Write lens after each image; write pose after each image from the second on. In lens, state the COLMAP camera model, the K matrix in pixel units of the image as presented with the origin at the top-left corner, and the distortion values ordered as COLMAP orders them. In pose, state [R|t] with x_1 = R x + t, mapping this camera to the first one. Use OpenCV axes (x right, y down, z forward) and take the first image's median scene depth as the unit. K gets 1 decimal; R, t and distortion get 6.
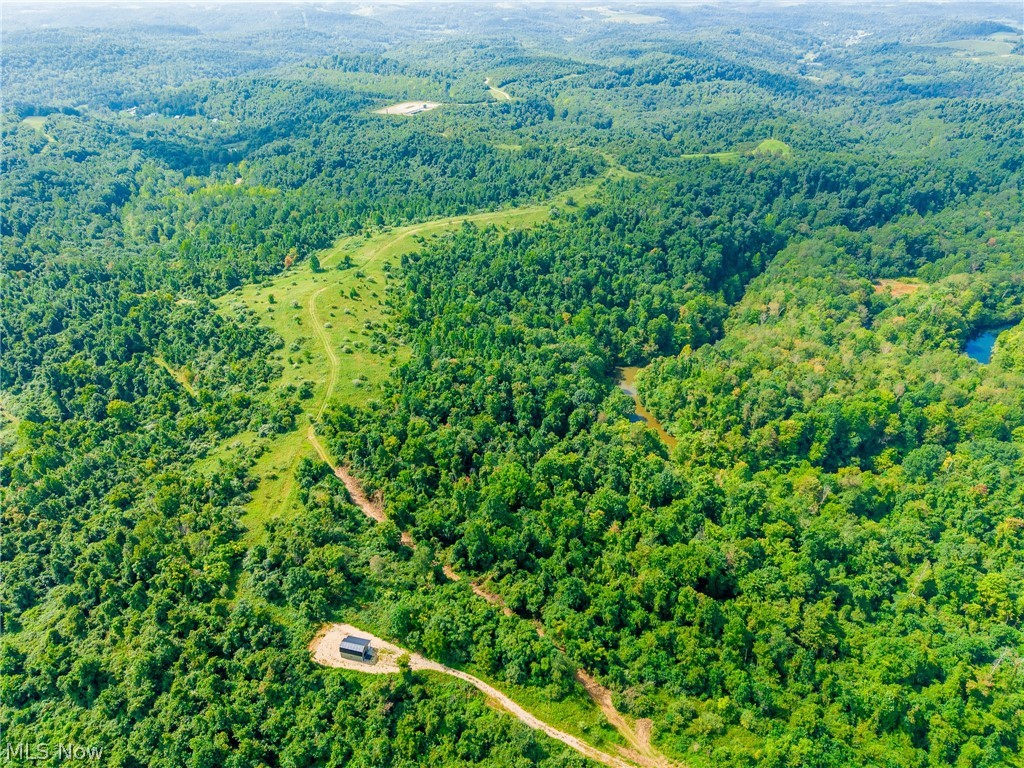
lens RADIAL K [[678.3, 0, 510.8], [0, 678.3, 385.7], [0, 0, 1]] dist [0.013268, -0.015857]
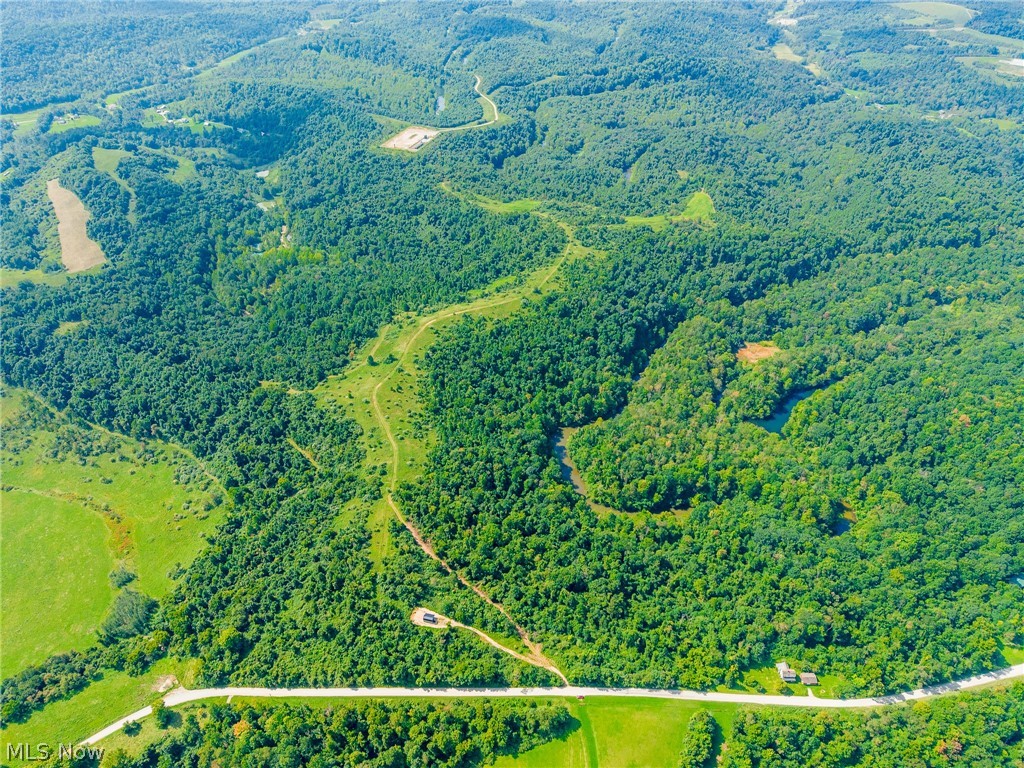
lens RADIAL K [[678.3, 0, 511.5], [0, 678.3, 383.8], [0, 0, 1]] dist [0.013268, -0.015857]
pose [[0.999939, -0.008795, 0.006729, 0.037517], [0.007803, 0.990762, 0.135385, -0.429723], [-0.007857, -0.135324, 0.990770, -0.733147]]
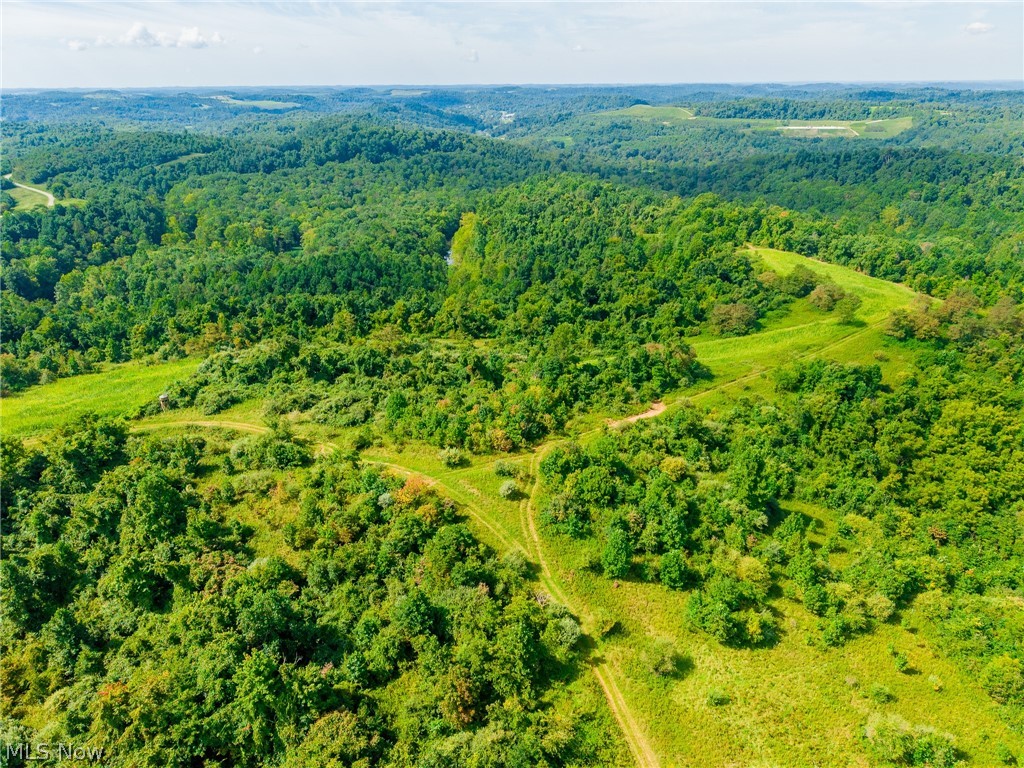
lens RADIAL K [[678.3, 0, 513.7], [0, 678.3, 389.1], [0, 0, 1]] dist [0.013268, -0.015857]
pose [[0.880187, -0.196882, 0.431865, 0.169711], [0.244699, 0.967894, -0.057470, -0.693175], [-0.406685, 0.156262, 0.900105, 1.678832]]
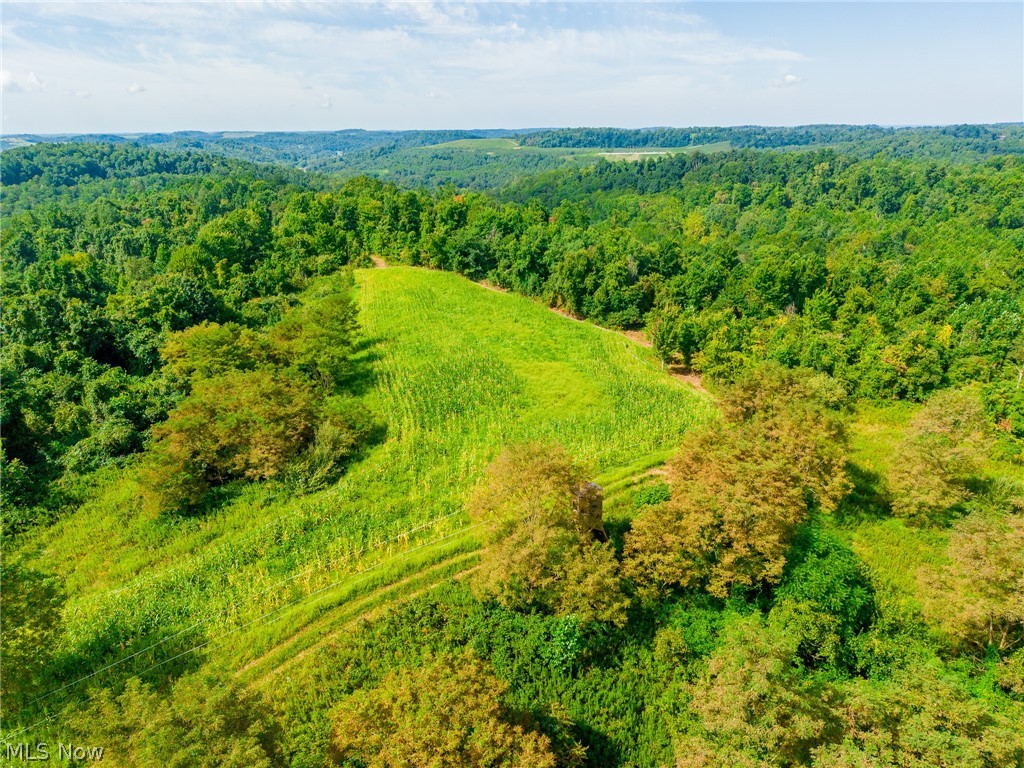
lens RADIAL K [[678.3, 0, 515.8], [0, 678.3, 390.6], [0, 0, 1]] dist [0.013268, -0.015857]
pose [[0.770512, -0.231201, 0.594018, 0.687707], [0.329413, 0.942242, -0.060552, -0.721456], [-0.545710, 0.242333, 0.802169, 1.971454]]
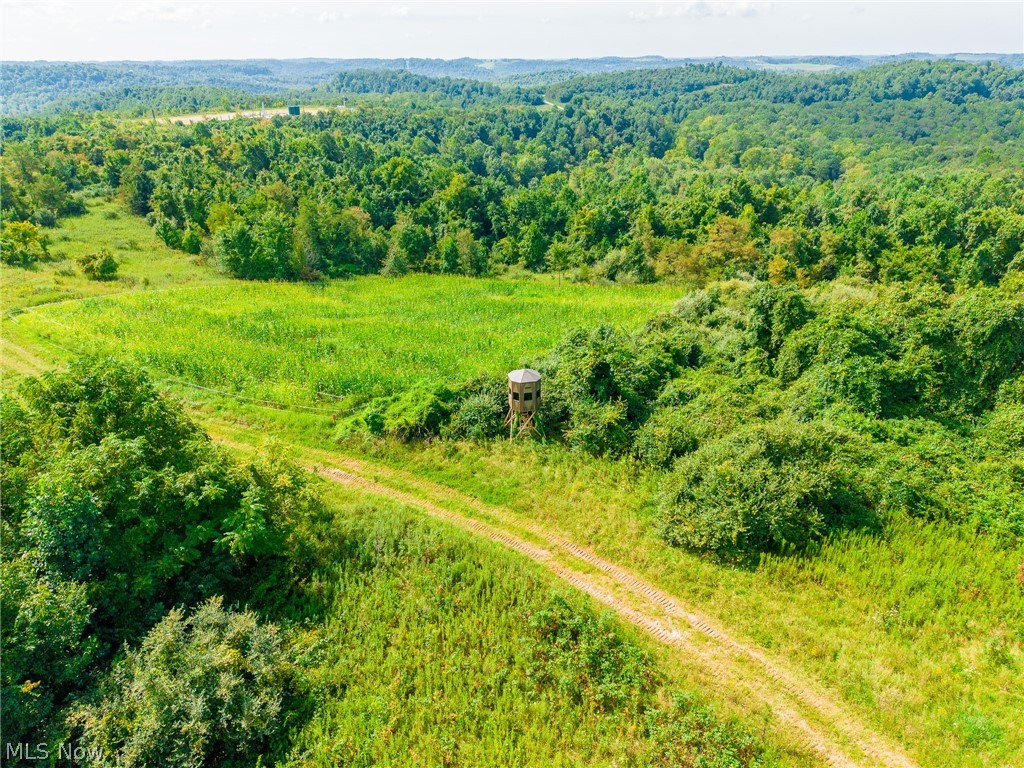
lens RADIAL K [[678.3, 0, 510.0], [0, 678.3, 387.6], [0, 0, 1]] dist [0.013268, -0.015857]
pose [[0.981155, 0.077618, -0.176945, 0.175280], [-0.092328, 0.992788, -0.076463, -0.760050], [0.169734, 0.091359, 0.981246, 2.070750]]
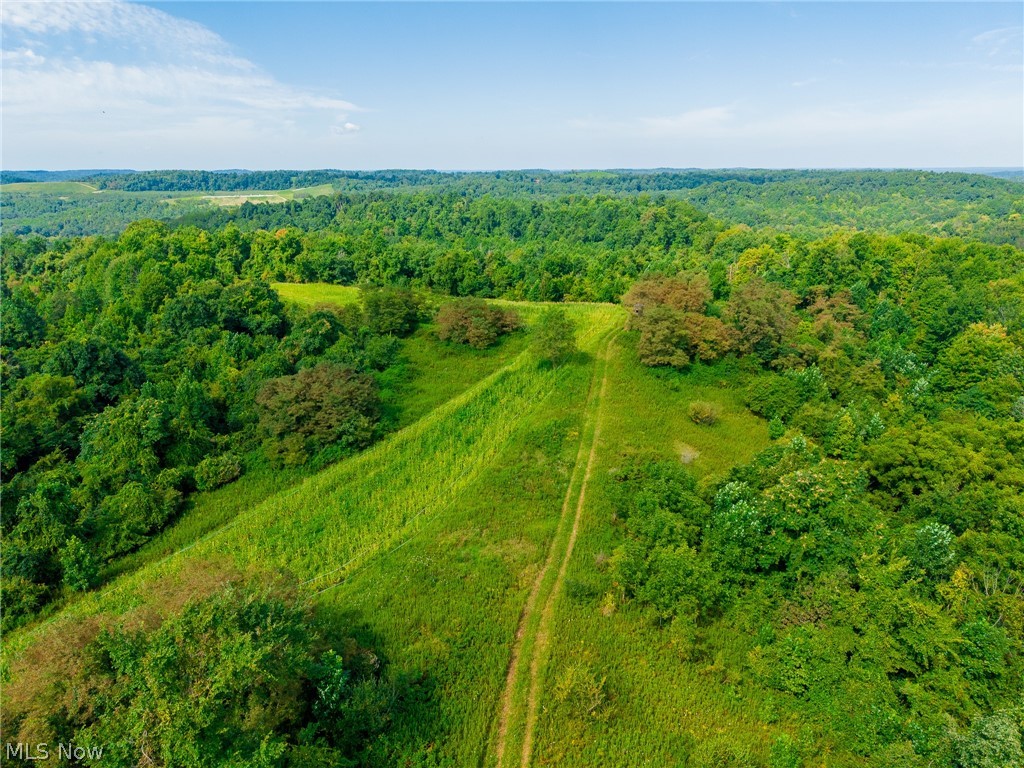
lens RADIAL K [[678.3, 0, 508.1], [0, 678.3, 391.7], [0, 0, 1]] dist [0.013268, -0.015857]
pose [[0.306539, -0.290587, 0.906417, 0.435498], [0.483753, 0.867674, 0.114567, -0.741256], [-0.819766, 0.403363, 0.406549, 1.993434]]
